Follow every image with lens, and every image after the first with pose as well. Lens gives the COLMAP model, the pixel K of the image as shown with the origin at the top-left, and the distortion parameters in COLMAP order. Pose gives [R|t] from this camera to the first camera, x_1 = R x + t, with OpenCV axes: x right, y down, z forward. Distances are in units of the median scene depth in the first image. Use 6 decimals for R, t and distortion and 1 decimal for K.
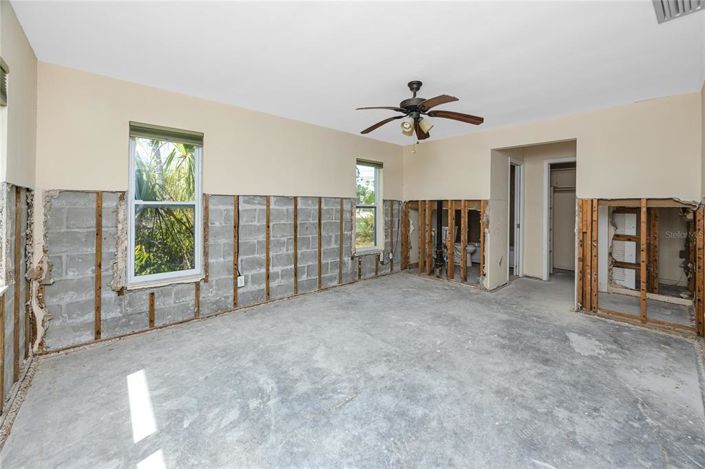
lens RADIAL K [[280.9, 0, 353.0], [0, 280.9, 204.7], [0, 0, 1]] dist [-0.002596, 0.000067]
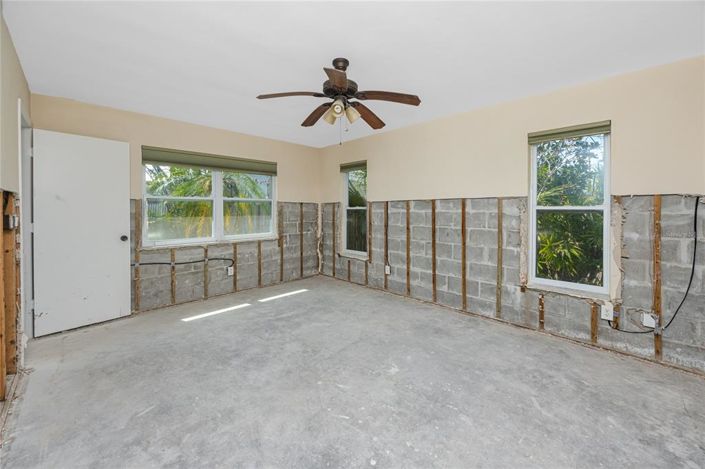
lens RADIAL K [[275.7, 0, 353.0], [0, 275.7, 213.3], [0, 0, 1]] dist [-0.000575, -0.000098]
pose [[0.068925, 0.003459, -0.997616, 0.767975], [0.003605, 0.999987, 0.003716, 0.014029], [0.997615, -0.003852, 0.068911, 0.716588]]
